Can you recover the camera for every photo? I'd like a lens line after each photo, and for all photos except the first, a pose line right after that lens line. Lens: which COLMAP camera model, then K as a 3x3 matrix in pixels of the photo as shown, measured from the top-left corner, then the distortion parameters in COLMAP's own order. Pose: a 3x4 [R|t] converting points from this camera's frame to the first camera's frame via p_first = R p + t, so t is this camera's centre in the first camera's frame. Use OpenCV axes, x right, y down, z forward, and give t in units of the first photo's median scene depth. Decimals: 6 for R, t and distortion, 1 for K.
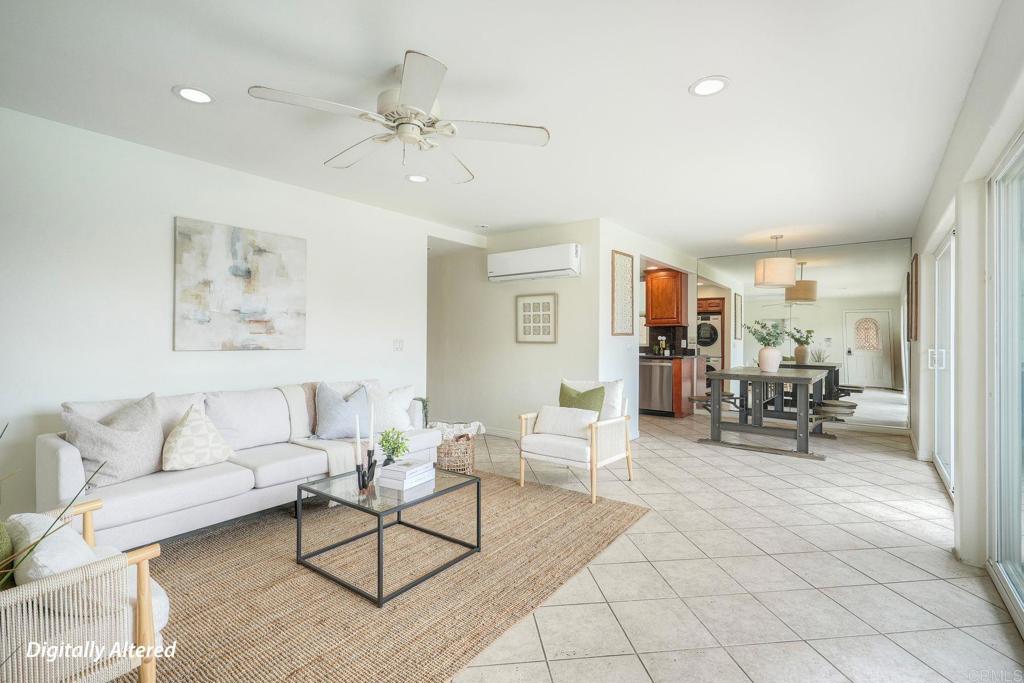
lens RADIAL K [[463.1, 0, 517.8], [0, 463.1, 341.3], [0, 0, 1]] dist [-0.003217, 0.000859]
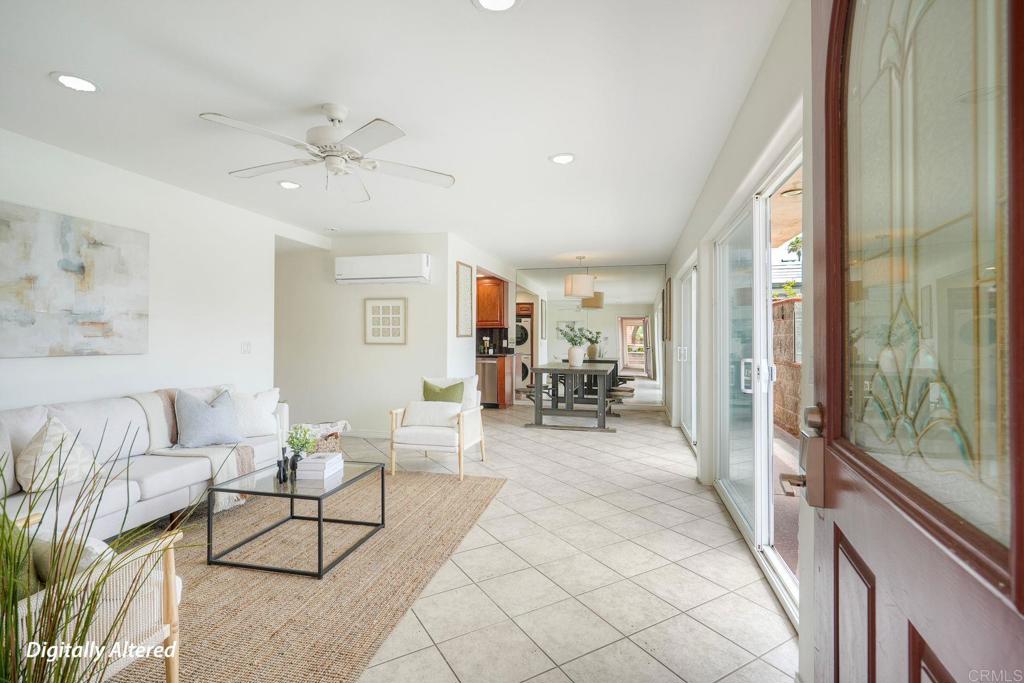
lens RADIAL K [[471.3, 0, 512.0], [0, 471.3, 341.5], [0, 0, 1]] dist [-0.004106, -0.000318]
pose [[0.917684, -0.004317, 0.397288, -0.169685], [0.002765, 0.999986, 0.004479, -0.009052], [-0.397302, -0.003012, 0.917683, -0.135048]]
